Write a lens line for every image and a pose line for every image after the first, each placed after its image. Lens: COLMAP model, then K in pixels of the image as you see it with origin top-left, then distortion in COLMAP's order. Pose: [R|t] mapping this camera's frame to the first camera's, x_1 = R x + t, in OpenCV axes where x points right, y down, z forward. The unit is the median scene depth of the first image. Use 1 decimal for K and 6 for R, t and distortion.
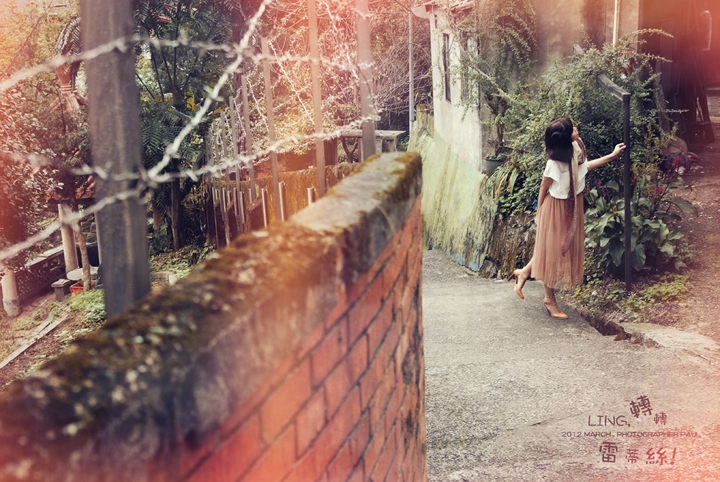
lens RADIAL K [[976.7, 0, 359.1], [0, 976.7, 243.6], [0, 0, 1]] dist [0.027473, 0.000000]
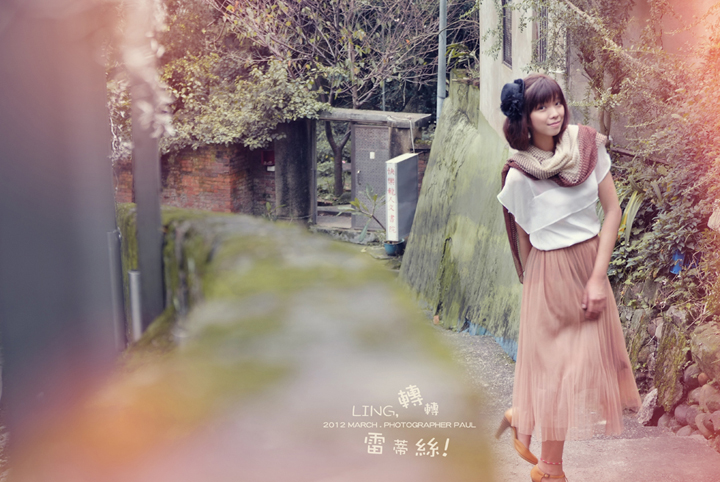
lens RADIAL K [[1573.0, 0, 360.3], [0, 1573.0, 239.6], [0, 0, 1]] dist [0.081655, 0.000000]
pose [[0.999467, 0.032292, 0.004886, 0.006350], [-0.032109, 0.998910, -0.033880, -0.012318], [-0.005974, 0.033705, 0.999414, 0.107039]]
